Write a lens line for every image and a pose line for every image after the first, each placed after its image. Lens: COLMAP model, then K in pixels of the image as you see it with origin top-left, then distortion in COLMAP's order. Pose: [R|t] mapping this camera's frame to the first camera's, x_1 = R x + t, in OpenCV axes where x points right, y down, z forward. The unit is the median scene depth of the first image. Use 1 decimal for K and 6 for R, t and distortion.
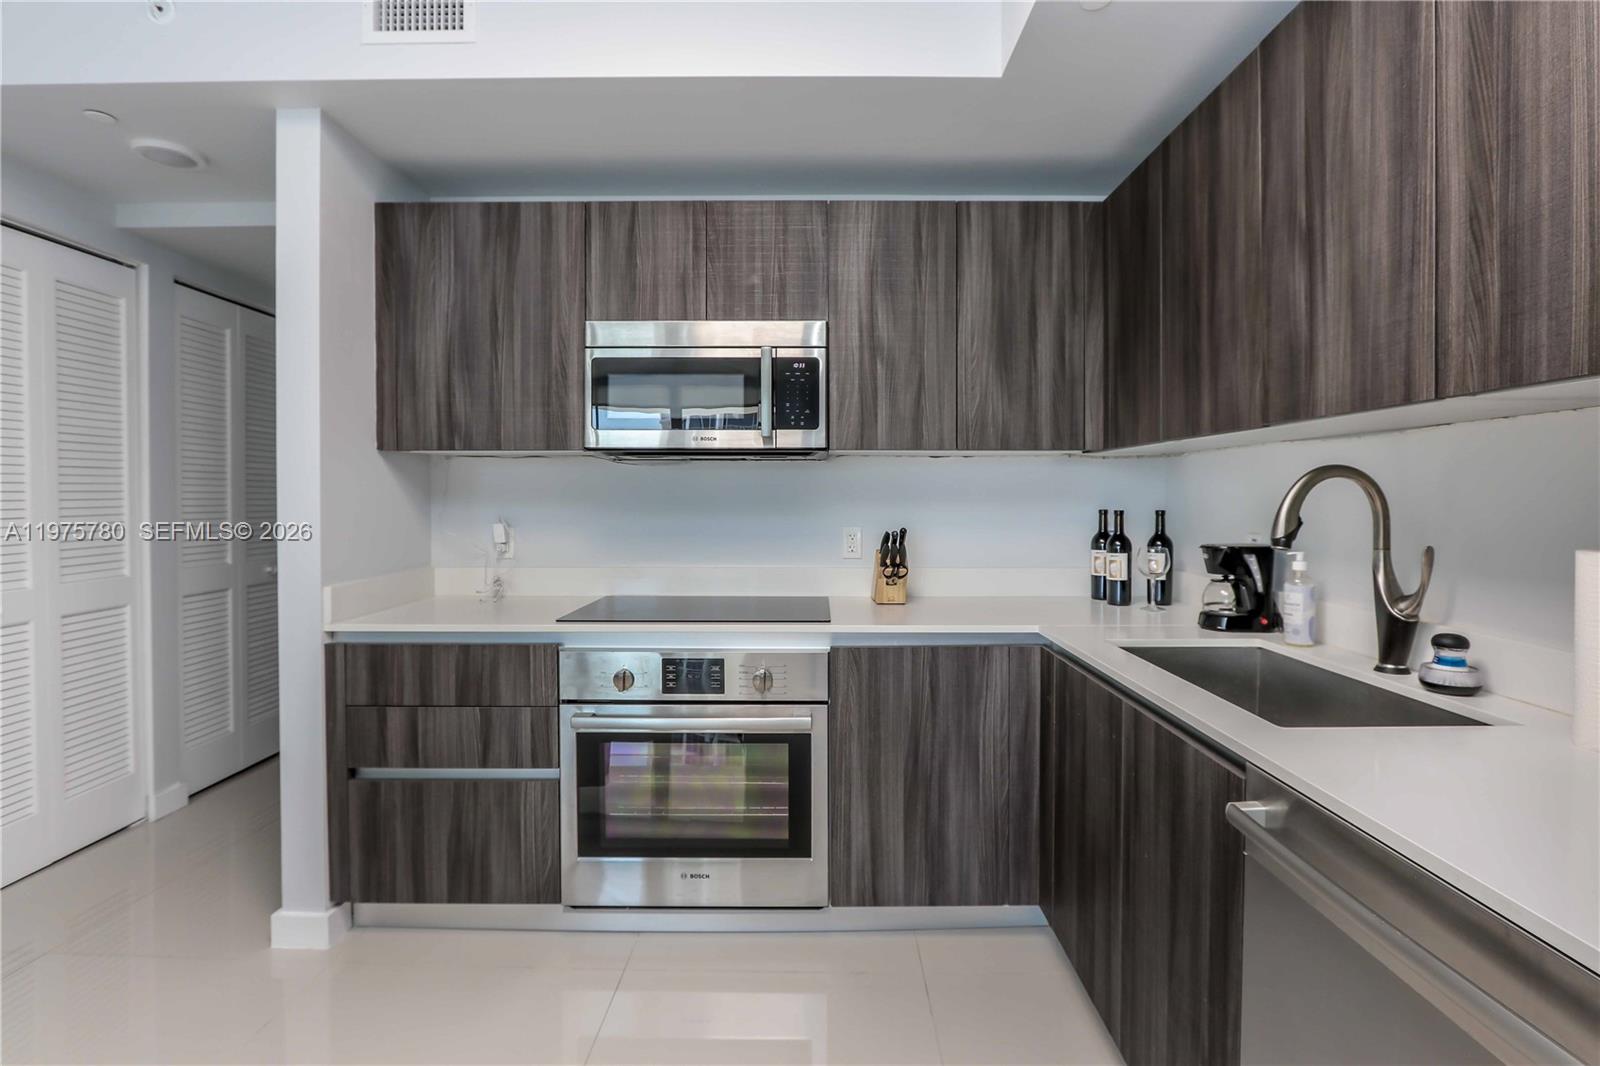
lens RADIAL K [[767.9, 0, 831.8], [0, 767.9, 512.0], [0, 0, 1]] dist [-0.002261, 0.000478]
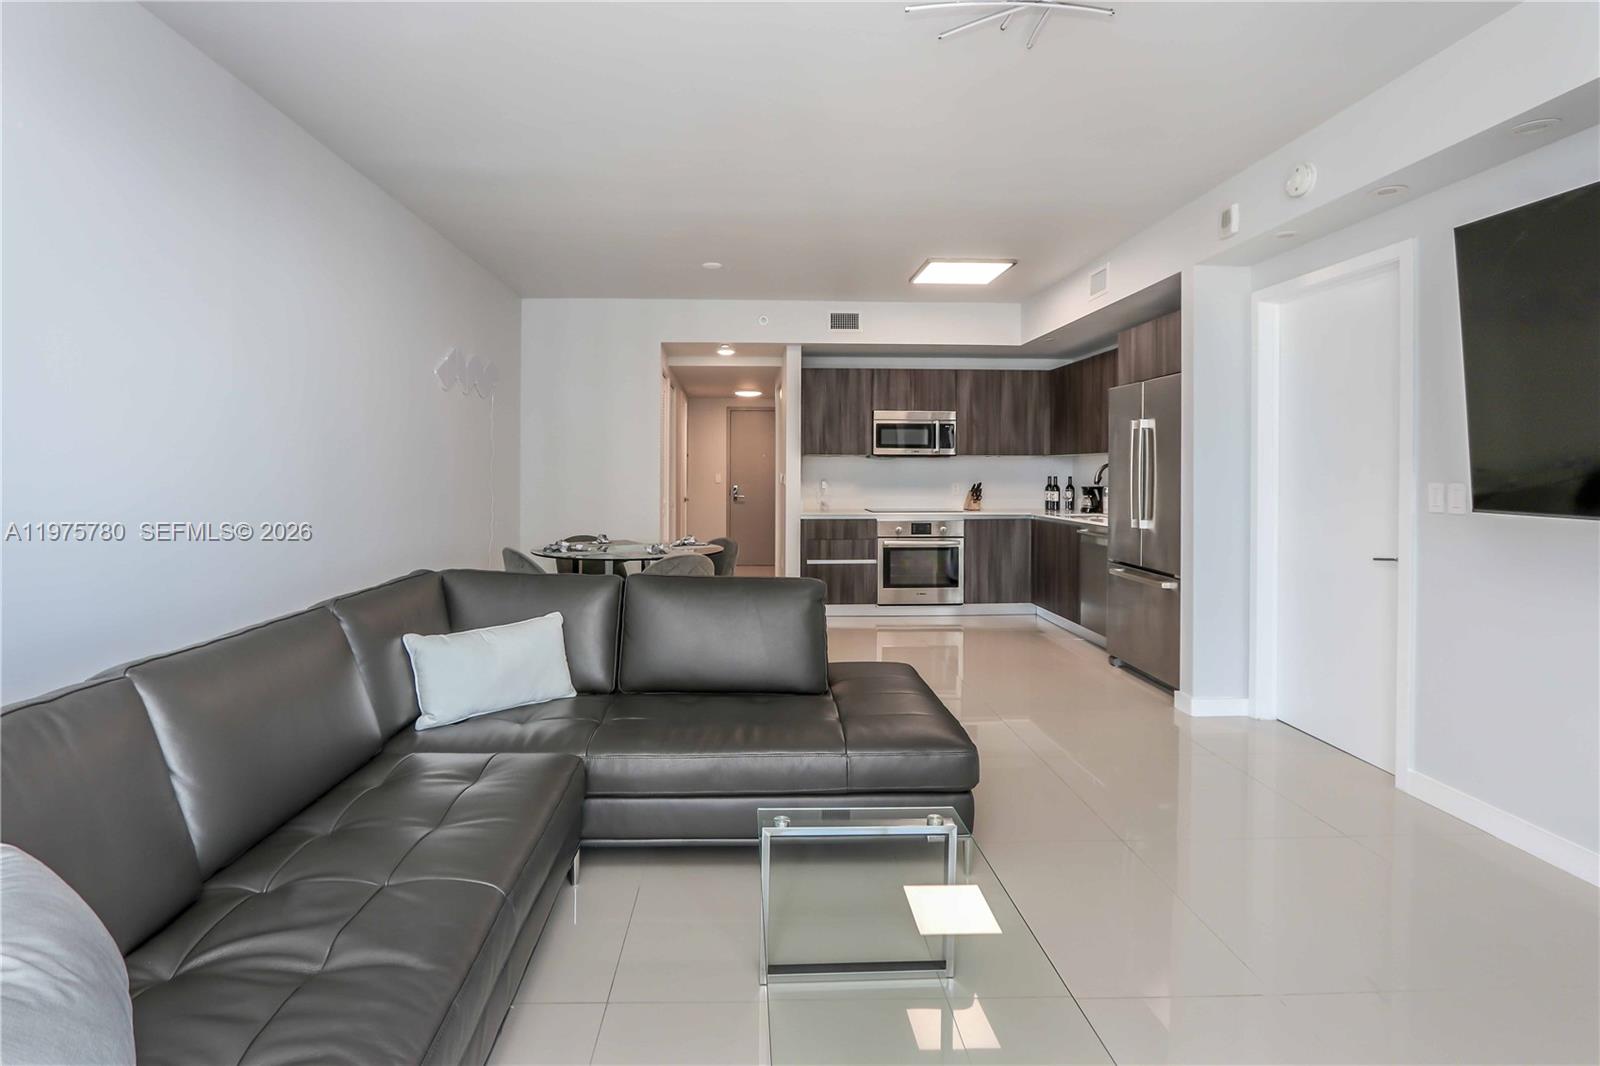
lens RADIAL K [[758.5, 0, 800.5], [0, 758.5, 478.9], [0, 0, 1]] dist [0.000533, 0.000356]
pose [[0.999192, -0.000123, 0.040189, -0.783231], [0.000686, 0.999902, -0.014006, 0.052323], [-0.040184, 0.014023, 0.999094, -2.031244]]
